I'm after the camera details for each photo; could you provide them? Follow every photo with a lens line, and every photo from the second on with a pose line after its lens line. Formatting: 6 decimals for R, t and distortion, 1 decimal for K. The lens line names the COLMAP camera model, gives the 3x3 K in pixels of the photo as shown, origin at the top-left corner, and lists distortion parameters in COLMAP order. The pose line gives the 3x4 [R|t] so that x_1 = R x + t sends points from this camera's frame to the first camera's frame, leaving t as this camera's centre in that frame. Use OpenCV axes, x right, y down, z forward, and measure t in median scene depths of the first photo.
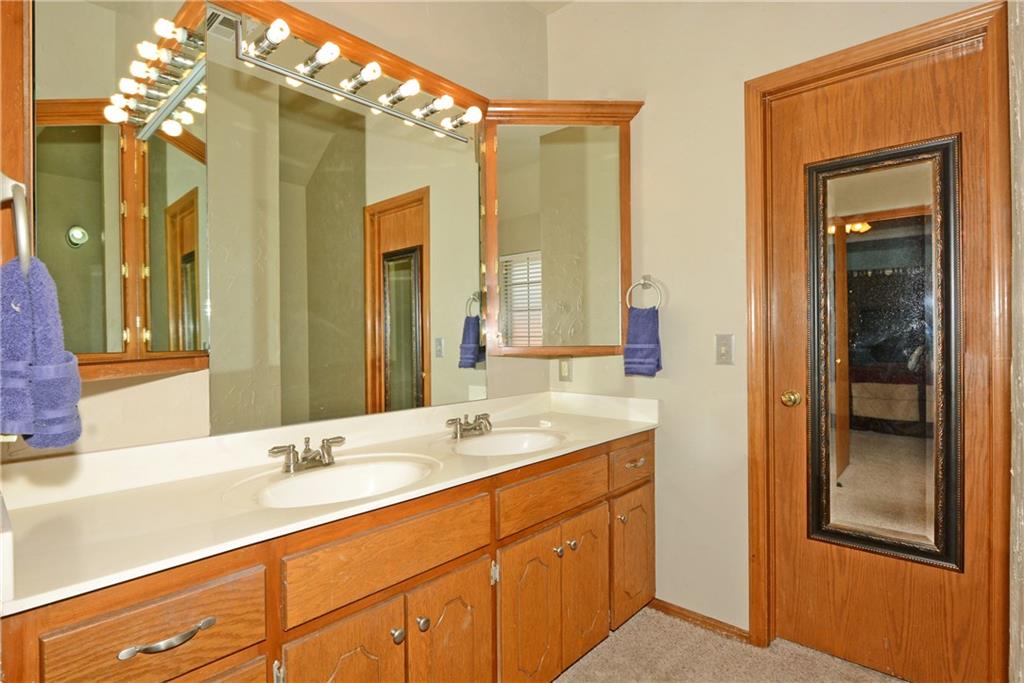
lens RADIAL K [[520.1, 0, 514.7], [0, 520.1, 338.1], [0, 0, 1]] dist [-0.006875, -0.003400]
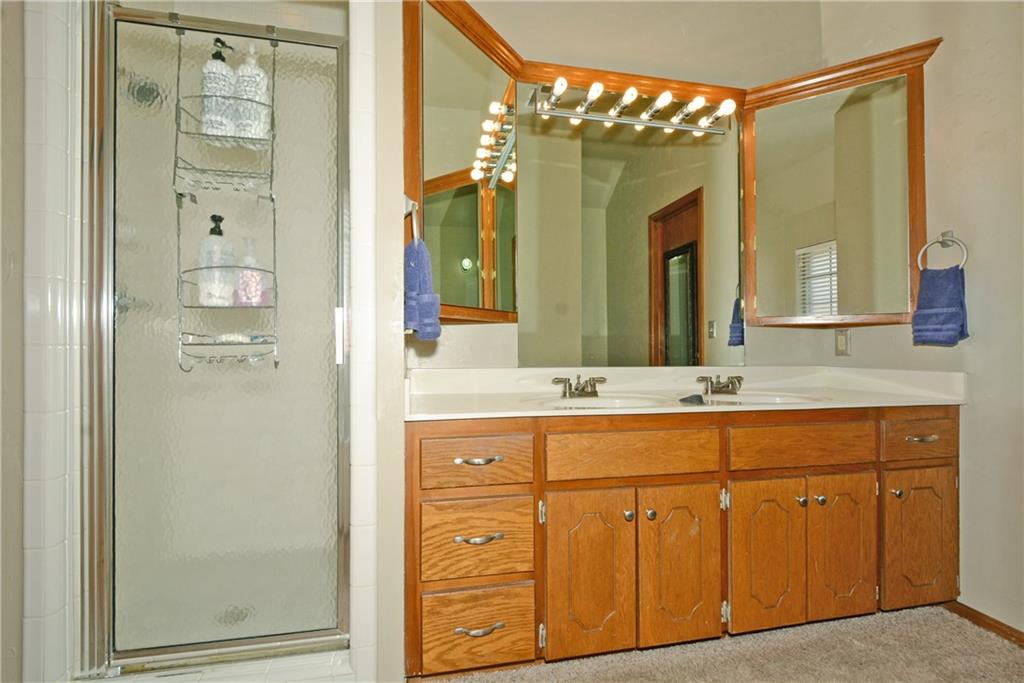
lens RADIAL K [[456.5, 0, 510.5], [0, 456.5, 346.1], [0, 0, 1]] dist [0.001502, -0.003469]
pose [[0.807847, 0.001470, -0.589391, 0.152858], [-0.005867, 0.999967, -0.005548, 0.112399], [0.589363, 0.007939, 0.807829, -0.077297]]
